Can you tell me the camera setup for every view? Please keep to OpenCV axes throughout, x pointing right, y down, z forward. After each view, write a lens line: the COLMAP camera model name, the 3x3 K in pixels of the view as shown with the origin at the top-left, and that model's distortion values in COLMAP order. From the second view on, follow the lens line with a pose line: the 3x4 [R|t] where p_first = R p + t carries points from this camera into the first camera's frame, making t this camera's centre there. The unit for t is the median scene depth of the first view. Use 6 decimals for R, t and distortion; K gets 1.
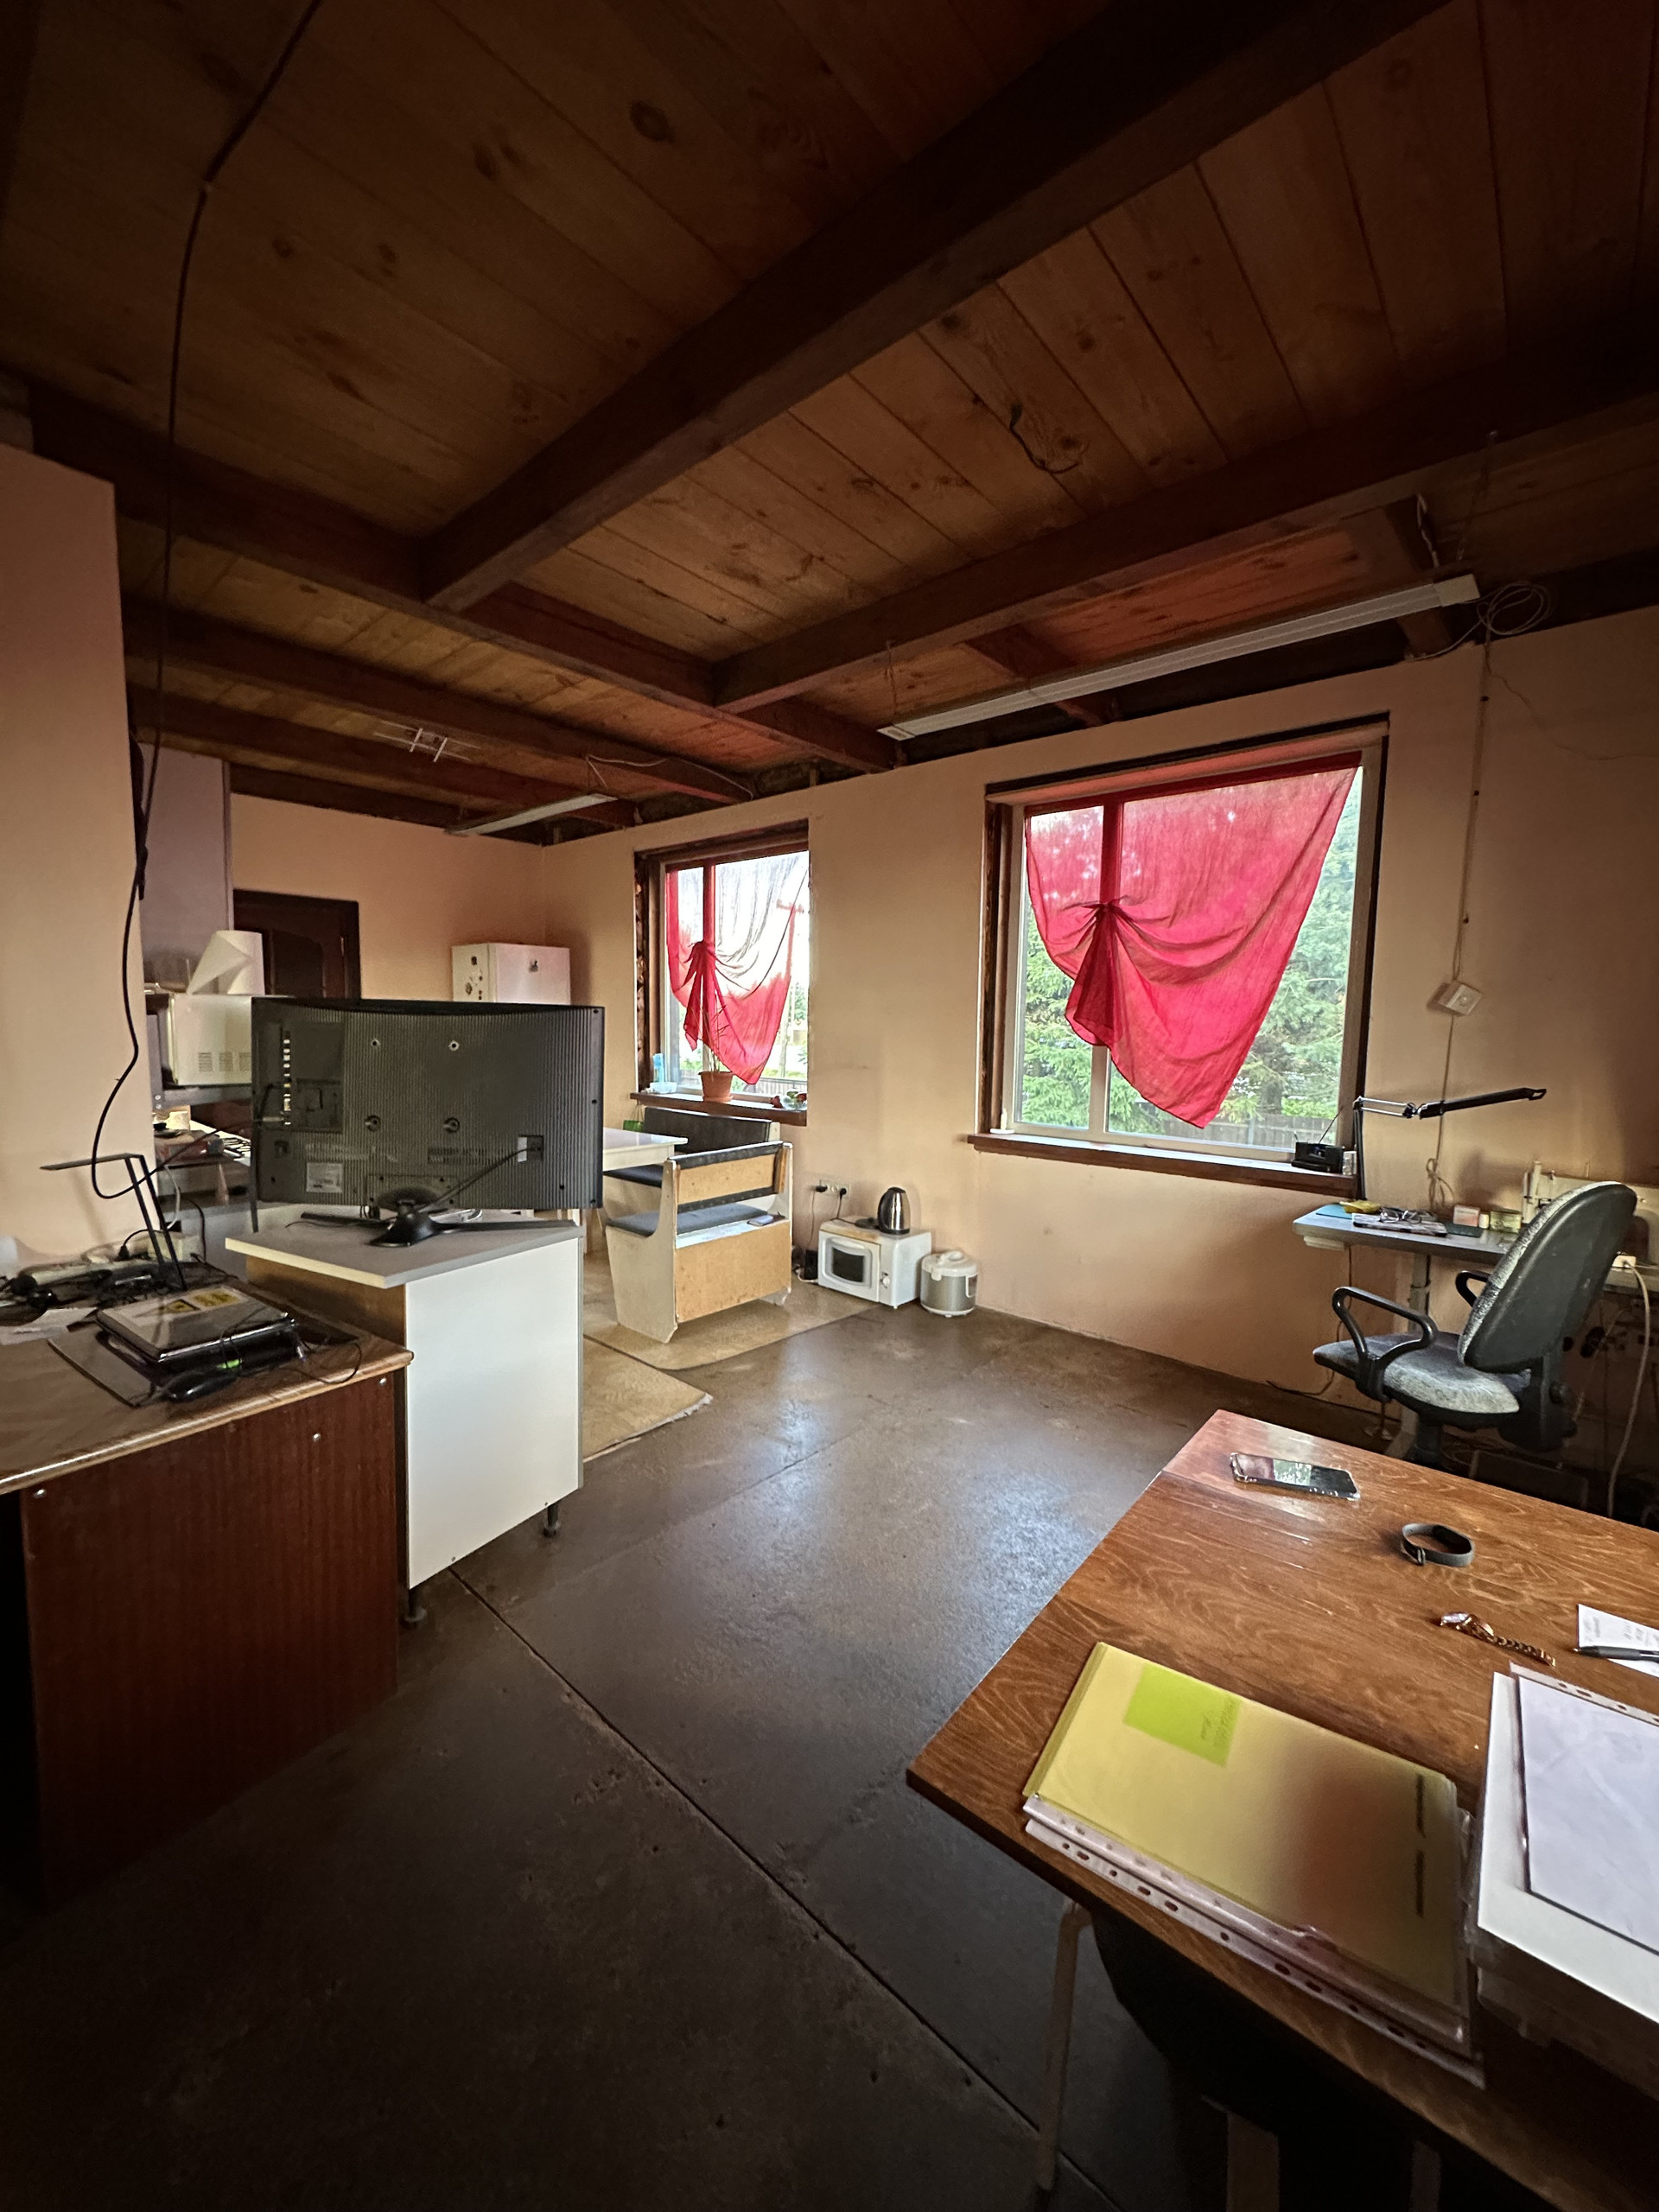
lens RADIAL K [[882.9, 0, 836.6], [0, 882.9, 1099.0], [0, 0, 1]] dist [-0.003374, 0.000603]
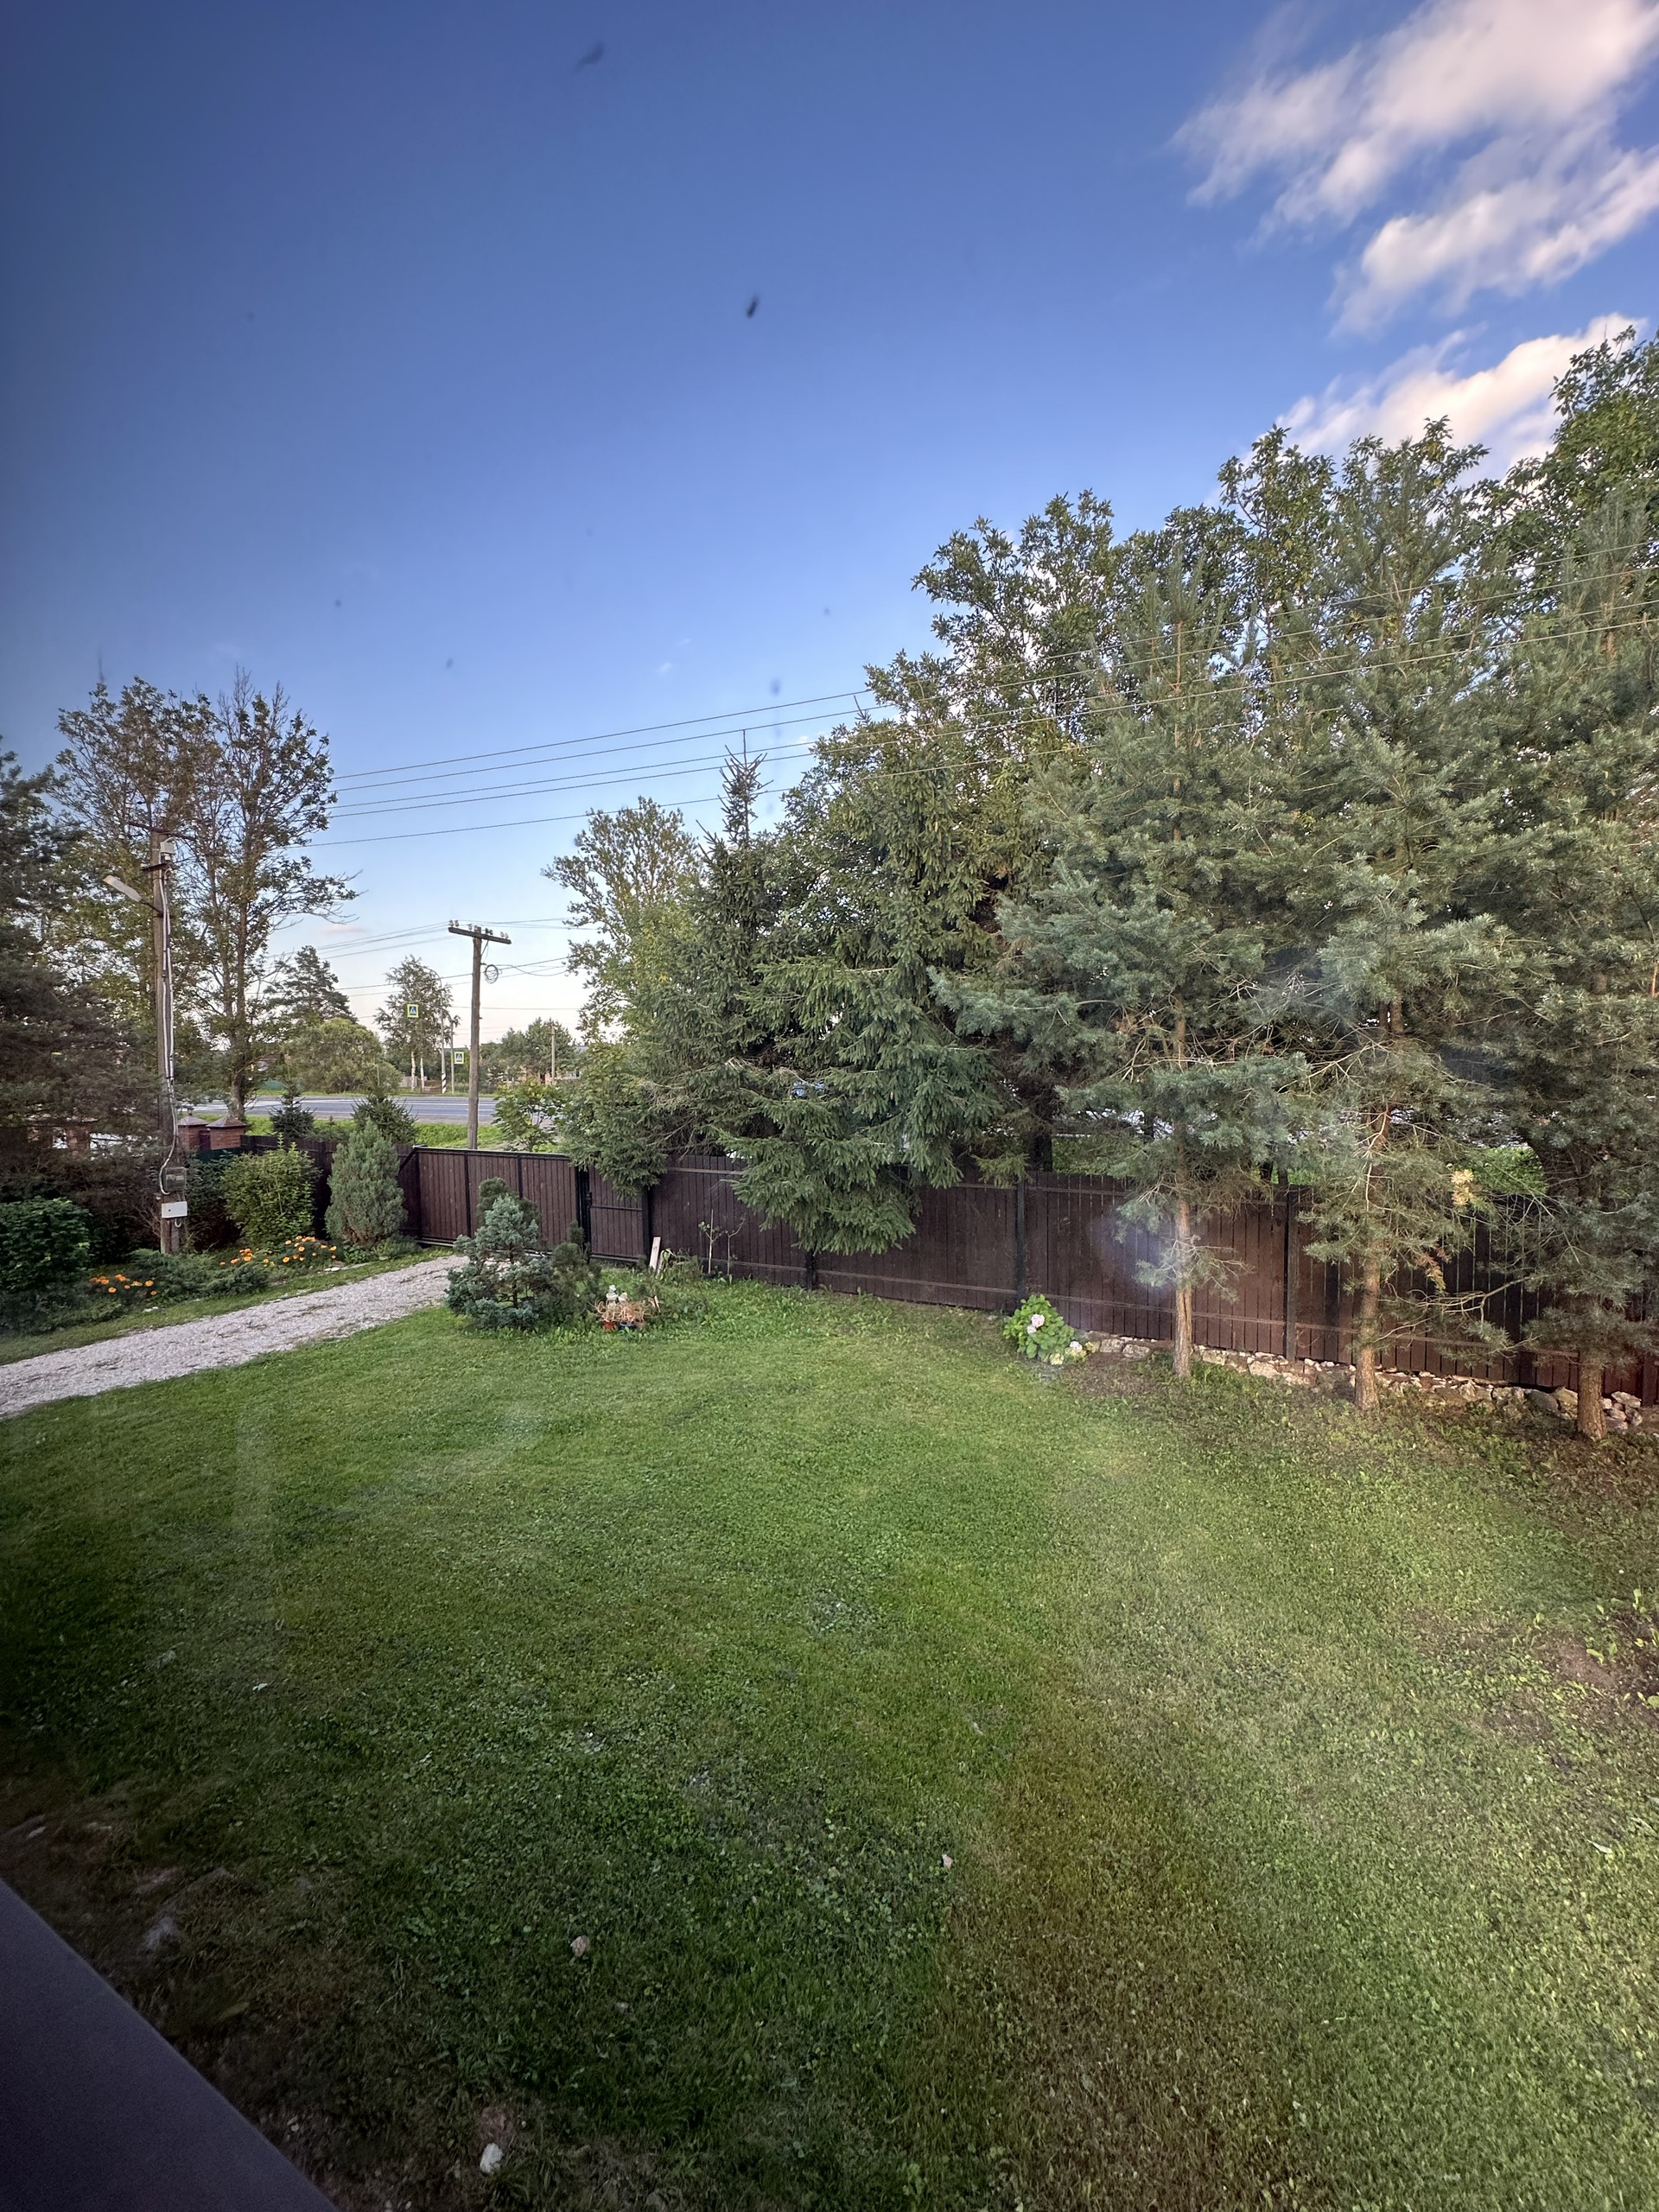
lens RADIAL K [[882.9, 0, 831.3], [0, 882.9, 1101.8], [0, 0, 1]] dist [-0.003374, 0.000603]
pose [[0.970958, -0.039818, 0.235914, 0.104475], [0.051152, 0.997802, -0.042116, -0.020117], [-0.233719, 0.052960, 0.970861, 0.229164]]
